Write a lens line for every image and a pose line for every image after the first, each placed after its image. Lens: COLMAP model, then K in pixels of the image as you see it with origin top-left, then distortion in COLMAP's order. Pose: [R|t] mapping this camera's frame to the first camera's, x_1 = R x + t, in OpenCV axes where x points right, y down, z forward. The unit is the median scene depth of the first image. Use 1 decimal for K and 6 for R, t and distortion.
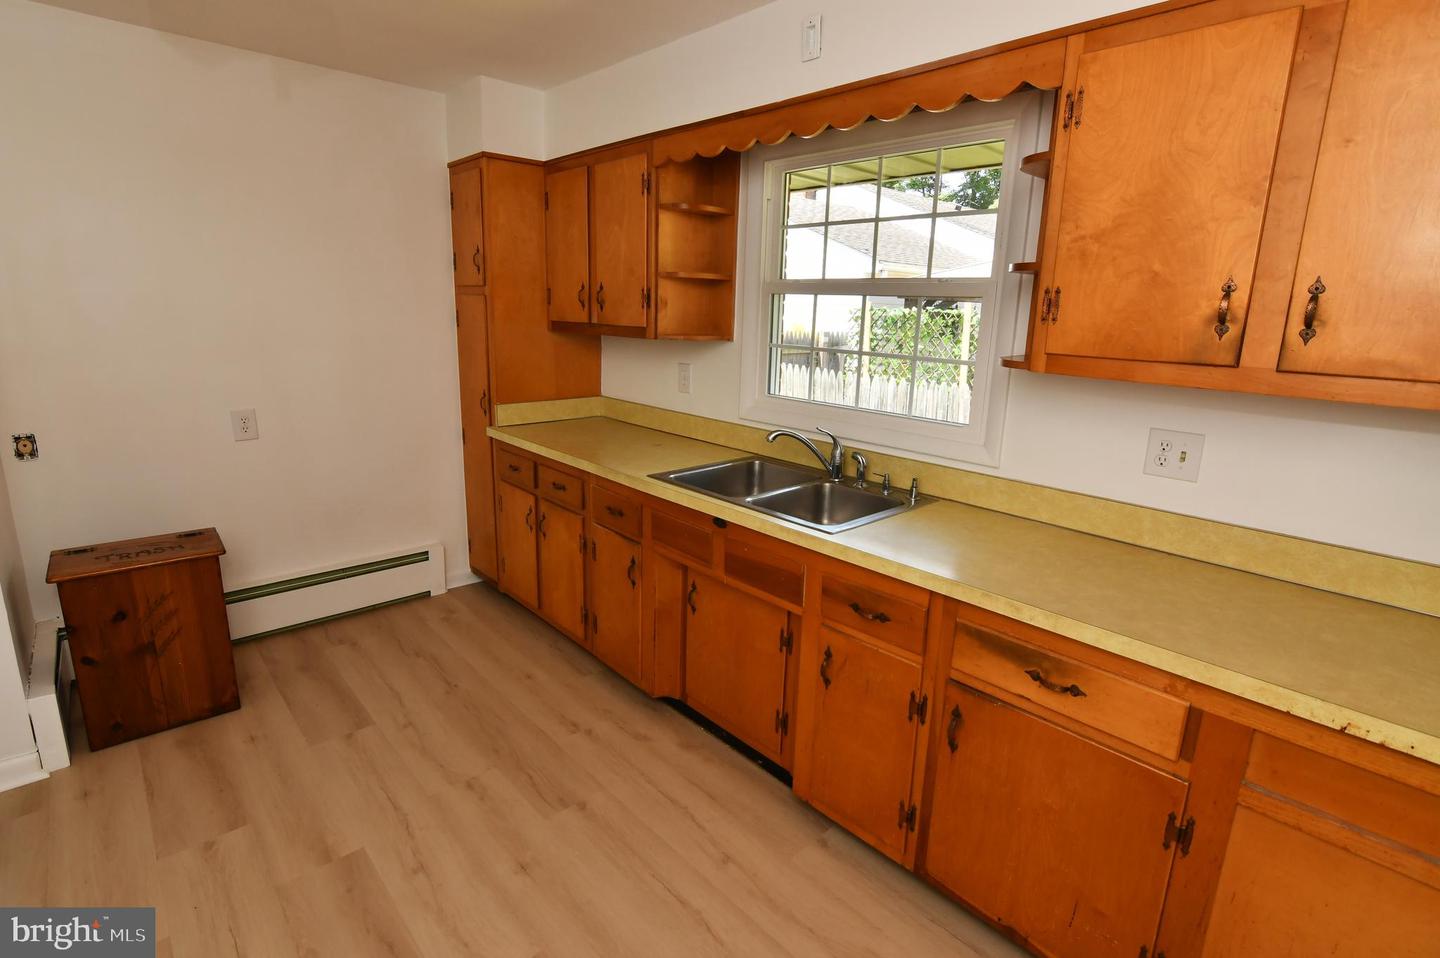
lens RADIAL K [[698.4, 0, 717.9], [0, 698.4, 472.2], [0, 0, 1]] dist [-0.034197, 0.011038]
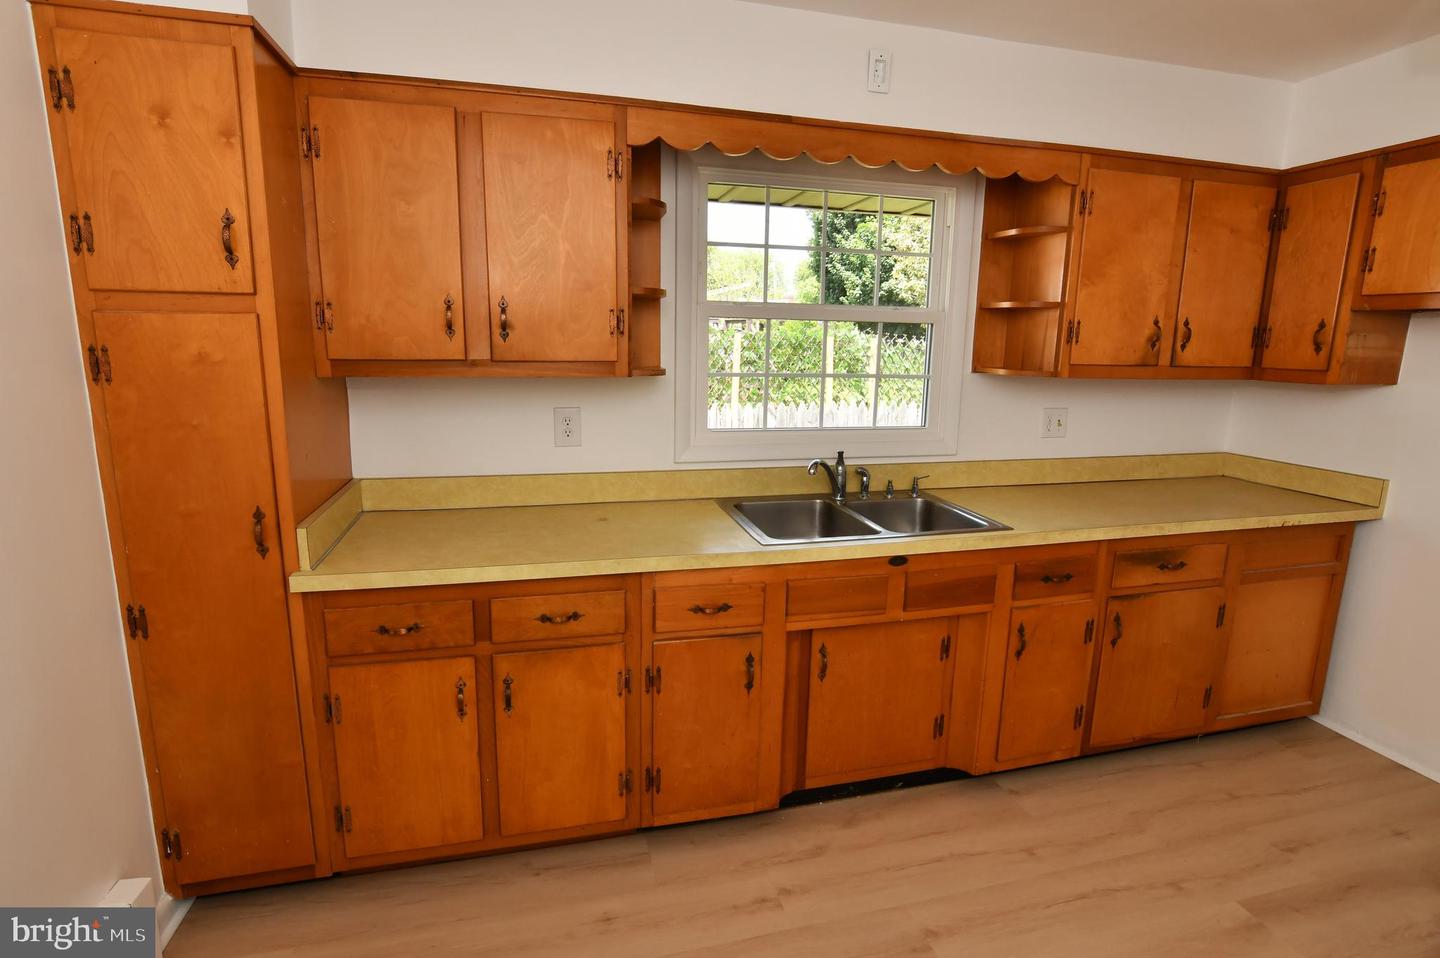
lens RADIAL K [[698.4, 0, 717.9], [0, 698.4, 472.2], [0, 0, 1]] dist [-0.034197, 0.011038]
pose [[0.467925, -0.185941, 0.863986, -0.821716], [0.201318, 0.974340, 0.100659, -0.171625], [-0.860533, 0.126835, 0.493351, 0.658008]]
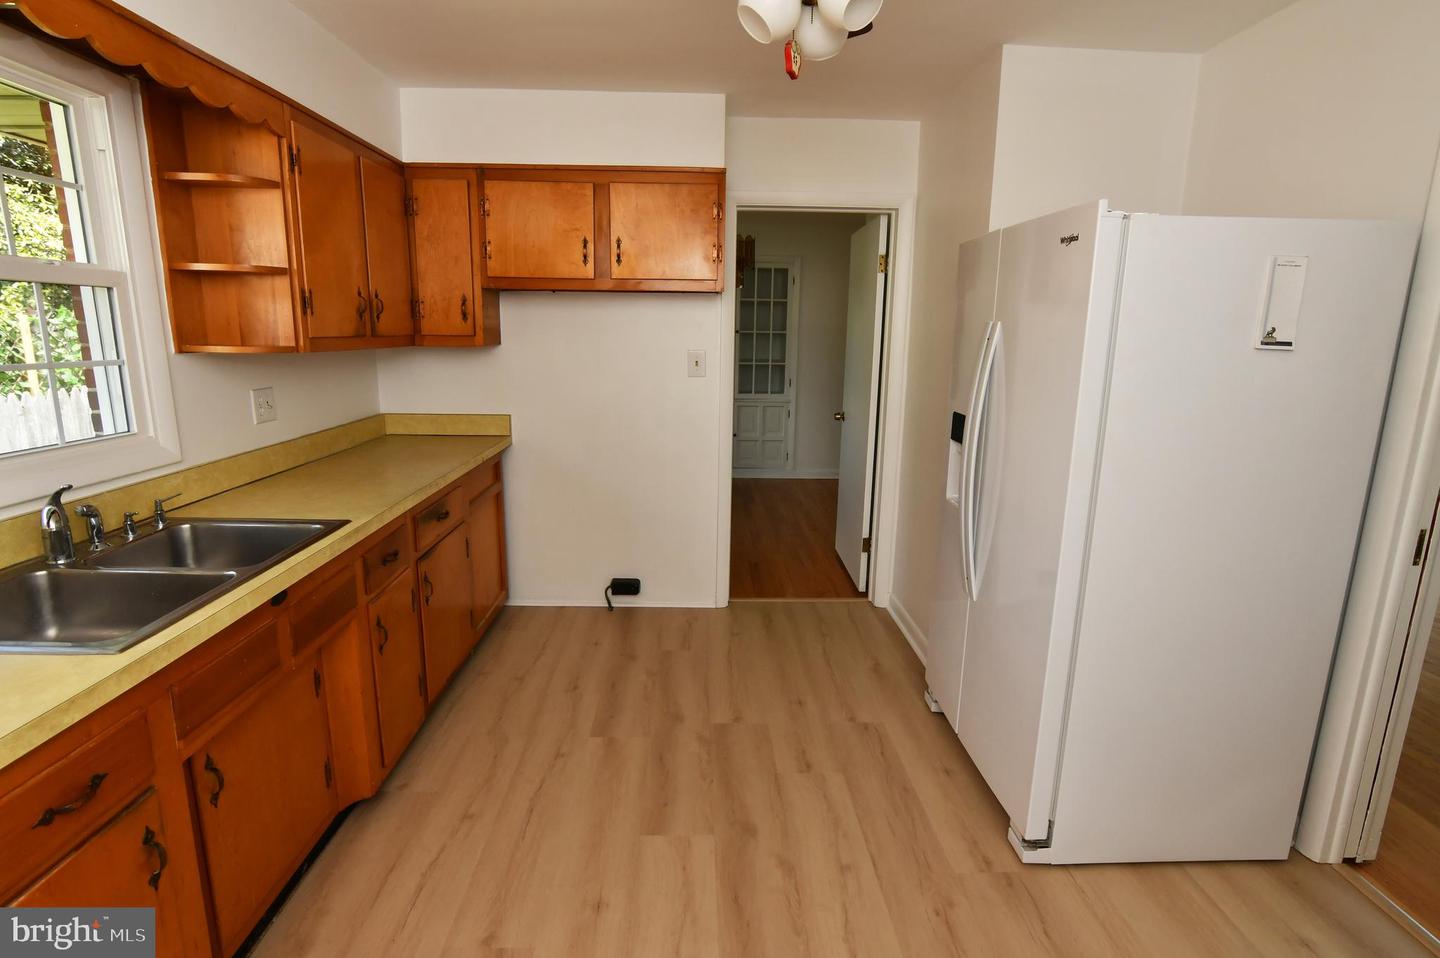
lens RADIAL K [[698.4, 0, 717.9], [0, 698.4, 472.2], [0, 0, 1]] dist [-0.034197, 0.011038]
pose [[-0.756010, -0.171762, 0.631622, -0.707746], [0.114645, 0.915295, 0.386125, -0.249821], [-0.644442, 0.364326, -0.672280, 1.032508]]
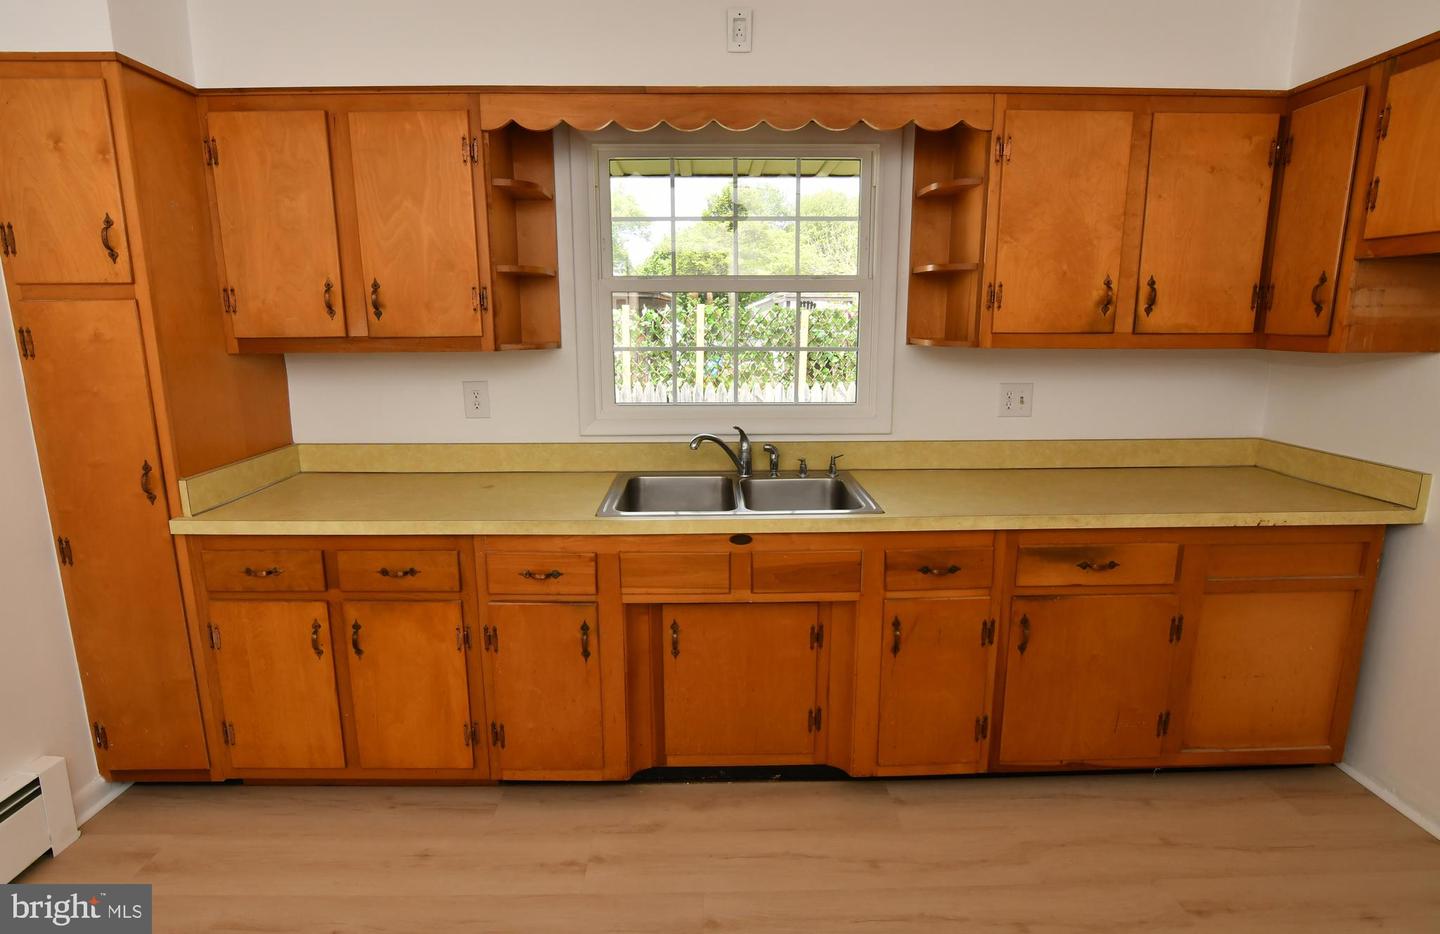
lens RADIAL K [[712.4, 0, 717.4], [0, 712.4, 460.5], [0, 0, 1]] dist [-0.034091, 0.011354]
pose [[0.662268, -0.175668, 0.728383, -0.612473], [0.194979, 0.979041, 0.058840, -0.080521], [-0.723454, 0.103051, 0.682639, 0.340077]]
